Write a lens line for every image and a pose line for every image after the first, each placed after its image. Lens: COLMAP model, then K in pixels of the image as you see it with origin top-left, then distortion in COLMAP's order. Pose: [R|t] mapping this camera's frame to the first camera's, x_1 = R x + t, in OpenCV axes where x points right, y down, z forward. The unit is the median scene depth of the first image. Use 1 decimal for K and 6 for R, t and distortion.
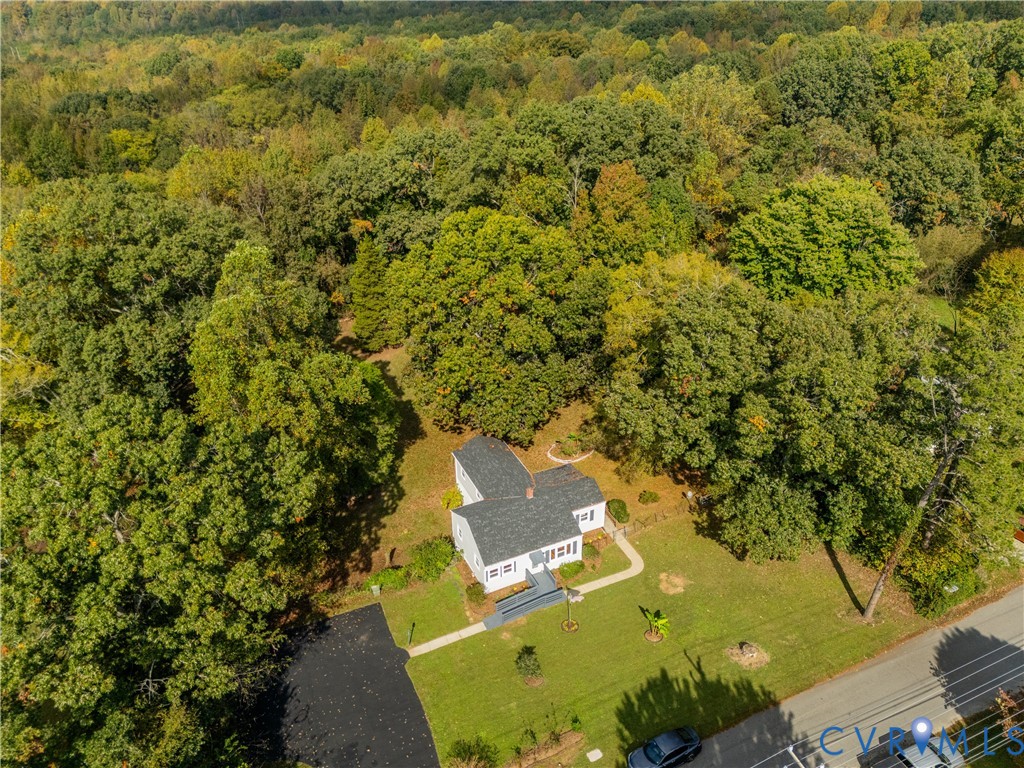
lens RADIAL K [[770.4, 0, 516.3], [0, 770.4, 383.3], [0, 0, 1]] dist [0.078465, 0.001709]
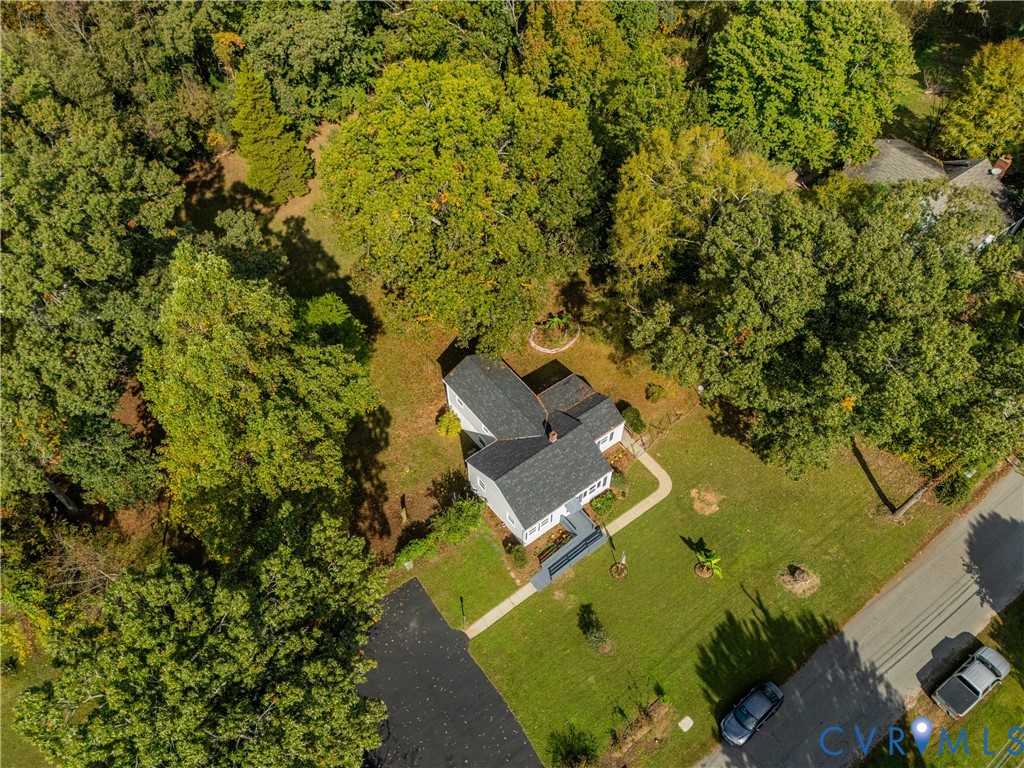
lens RADIAL K [[762.2, 0, 512.0], [0, 762.2, 384.0], [0, 0, 1]] dist [0.058366, -0.003791]
pose [[0.976583, -0.161187, 0.142493, -0.154406], [0.096382, 0.919929, 0.380054, -0.273366], [-0.192343, -0.357421, 0.913923, 0.207132]]
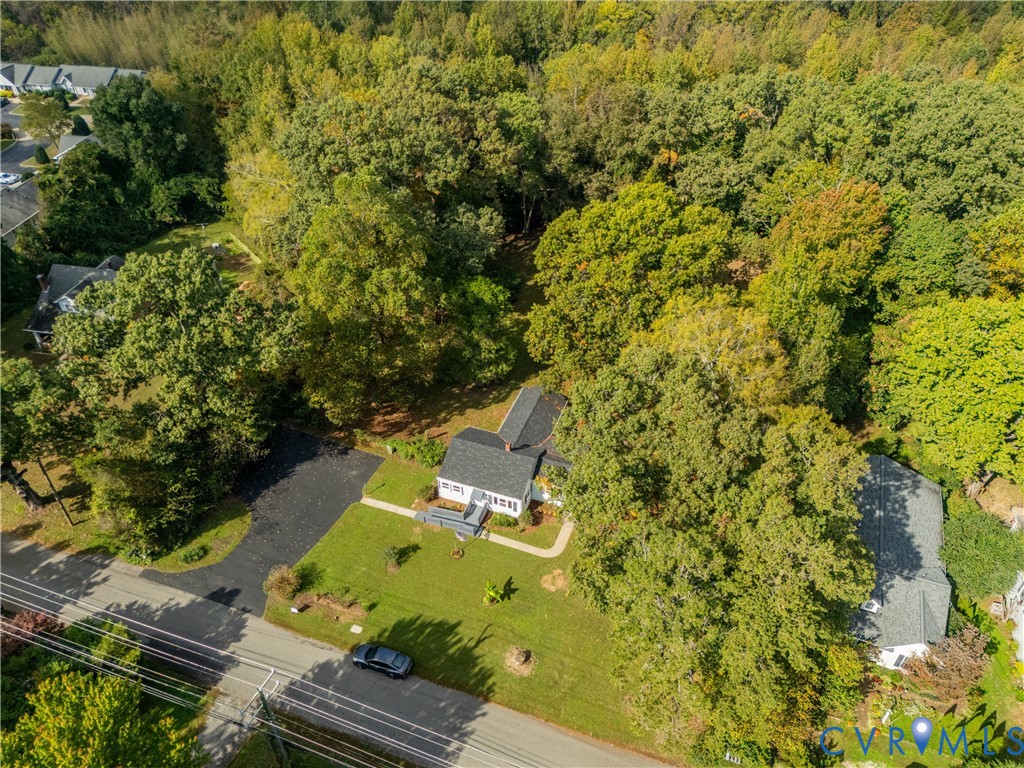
lens RADIAL K [[762.2, 0, 512.0], [0, 762.2, 384.0], [0, 0, 1]] dist [0.058366, -0.003791]
pose [[0.697462, 0.462188, -0.547657, 0.619861], [-0.353651, 0.886670, 0.297905, -0.289914], [0.623279, -0.014098, 0.781872, 0.117365]]
